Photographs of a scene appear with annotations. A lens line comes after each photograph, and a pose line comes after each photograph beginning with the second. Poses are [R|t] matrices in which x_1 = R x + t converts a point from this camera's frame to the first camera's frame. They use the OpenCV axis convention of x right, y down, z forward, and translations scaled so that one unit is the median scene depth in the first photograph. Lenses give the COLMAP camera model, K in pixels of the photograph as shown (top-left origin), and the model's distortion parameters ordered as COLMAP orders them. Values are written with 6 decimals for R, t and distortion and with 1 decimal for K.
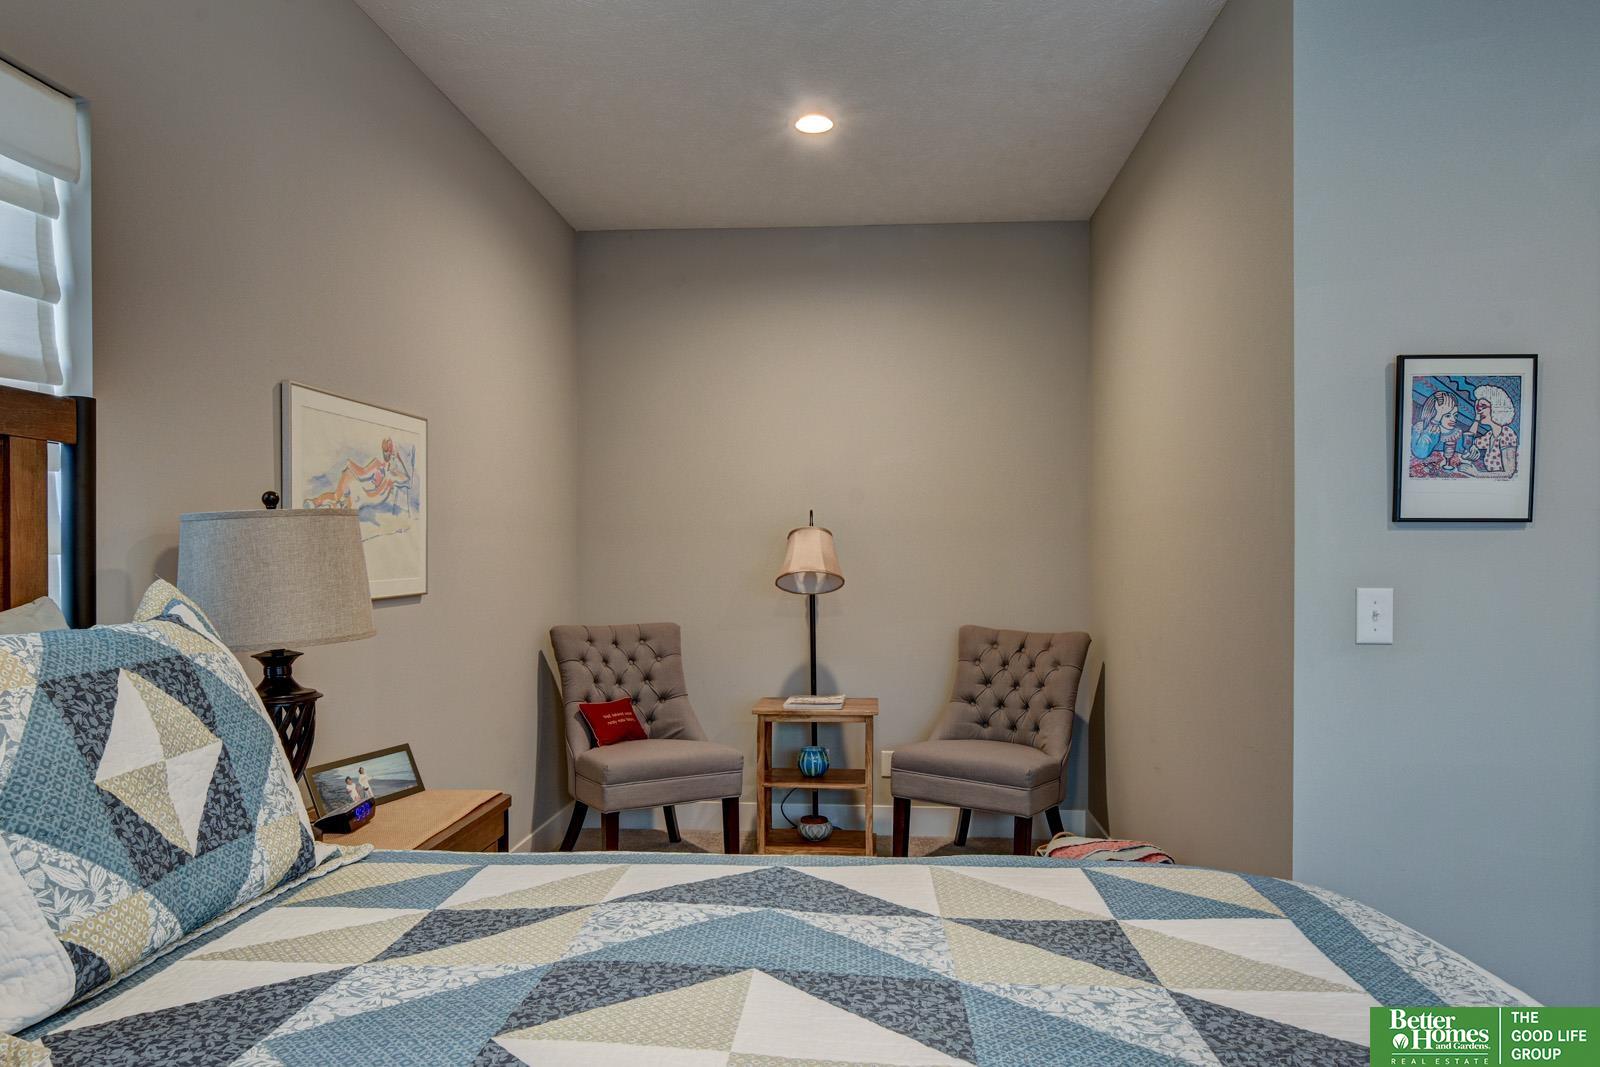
lens RADIAL K [[1061.8, 0, 799.4], [0, 1061.8, 557.8], [0, 0, 1]] dist [-0.002202, -0.001342]
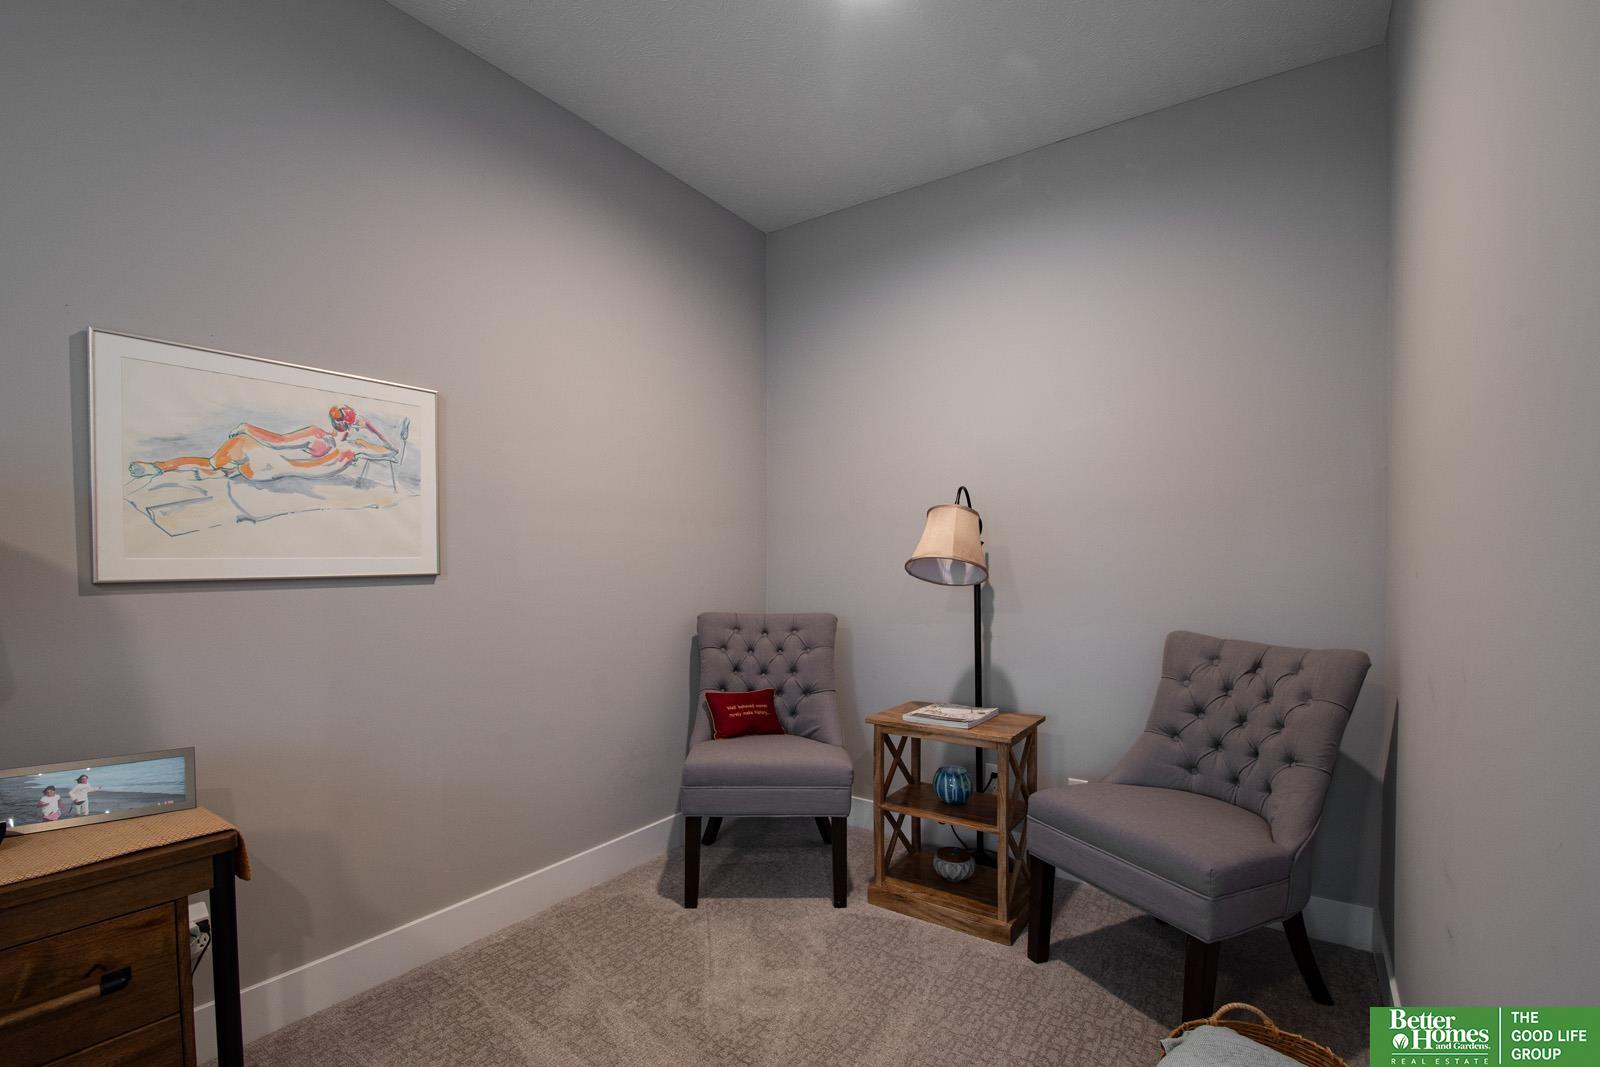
lens RADIAL K [[740.0, 0, 794.6], [0, 740.0, 539.2], [0, 0, 1]] dist [0.016012, -0.000687]
pose [[0.866456, -0.010930, -0.499133, 0.214783], [-0.005843, 0.999470, -0.032029, 0.018152], [0.499219, 0.030668, 0.865933, 0.457145]]
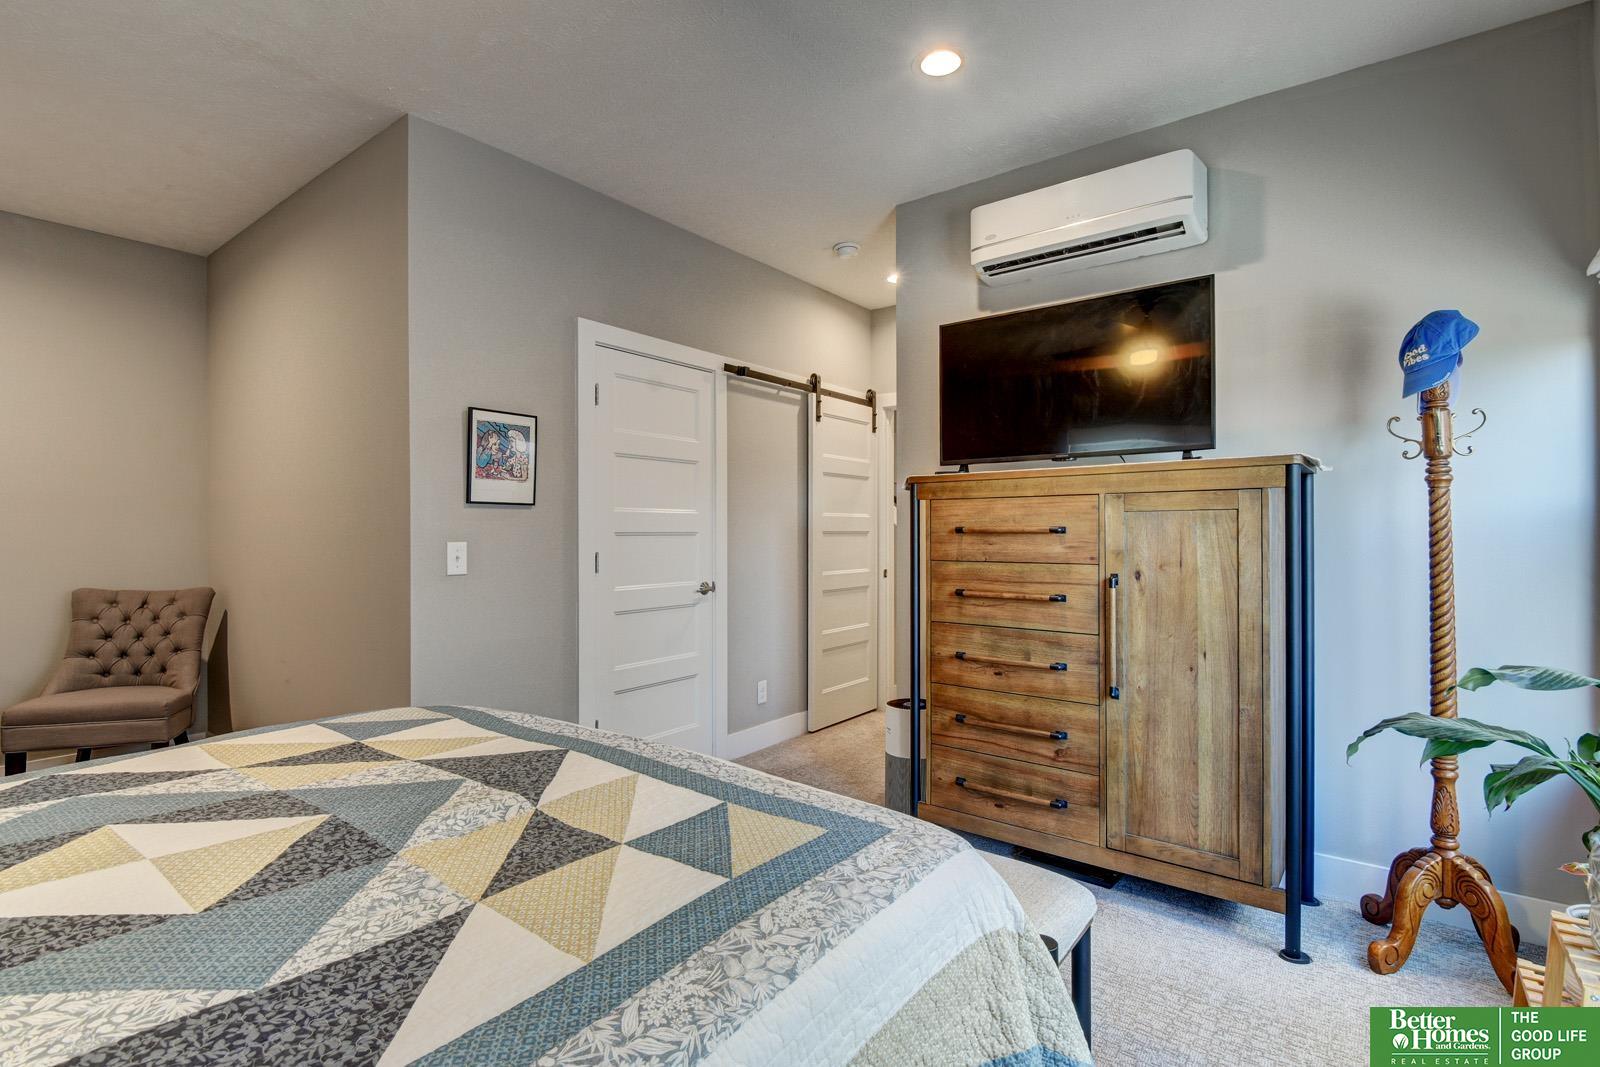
lens RADIAL K [[762.1, 0, 794.2], [0, 762.1, 517.7], [0, 0, 1]] dist [-0.017433, -0.000874]
pose [[0.547955, 0.011021, 0.836435, -0.104868], [0.005211, 0.999849, -0.016588, 0.007274], [-0.836492, 0.013448, 0.547815, -0.067436]]
